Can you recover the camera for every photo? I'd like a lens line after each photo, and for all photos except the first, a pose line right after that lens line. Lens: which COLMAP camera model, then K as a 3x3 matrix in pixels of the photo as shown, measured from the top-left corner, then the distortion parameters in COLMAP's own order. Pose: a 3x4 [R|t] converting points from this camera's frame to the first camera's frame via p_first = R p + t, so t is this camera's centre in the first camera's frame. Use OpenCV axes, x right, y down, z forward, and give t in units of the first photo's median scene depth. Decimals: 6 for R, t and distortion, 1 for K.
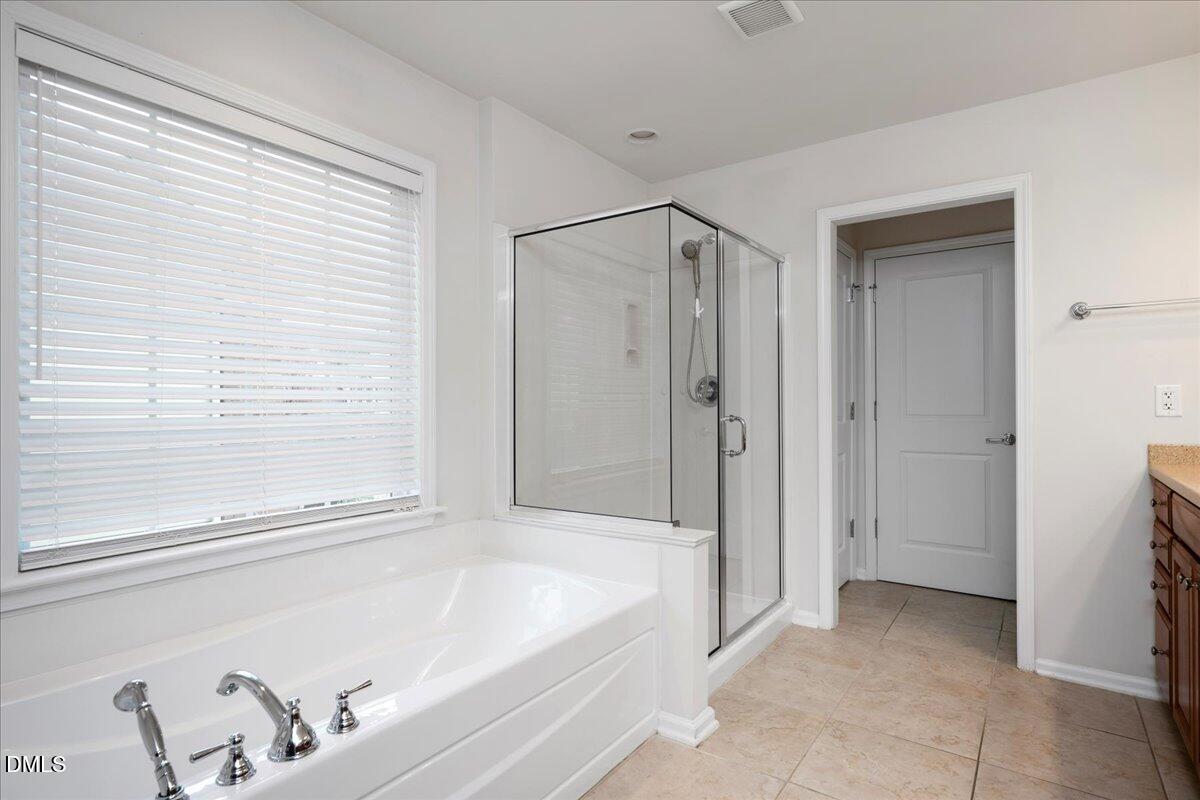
lens RADIAL K [[622.9, 0, 600.0], [0, 622.9, 400.0], [0, 0, 1]] dist [0.017268, -0.000709]
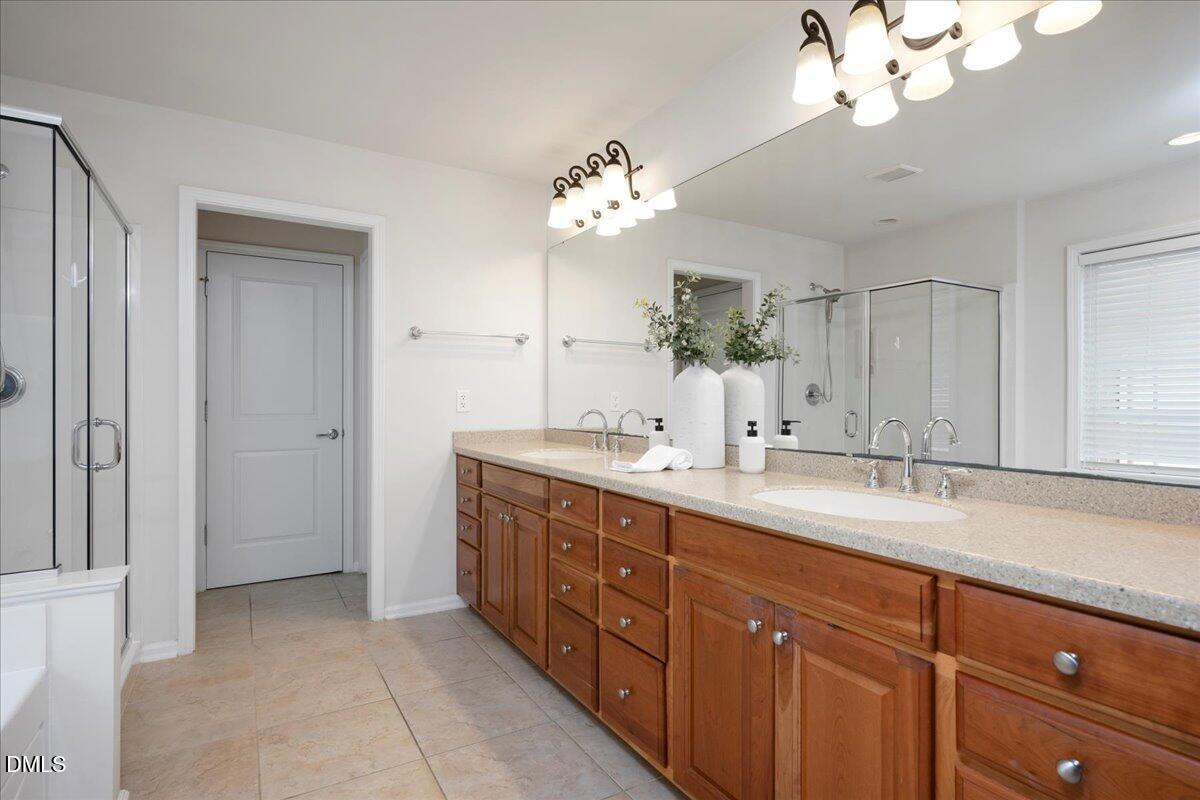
lens RADIAL K [[605.3, 0, 600.0], [0, 605.3, 400.0], [0, 0, 1]] dist [0.000072, 0.000327]
pose [[0.410980, 0.006023, 0.911625, -0.229987], [-0.004269, 0.999980, -0.004682, 0.003599], [-0.911634, -0.001968, 0.410997, 0.123641]]
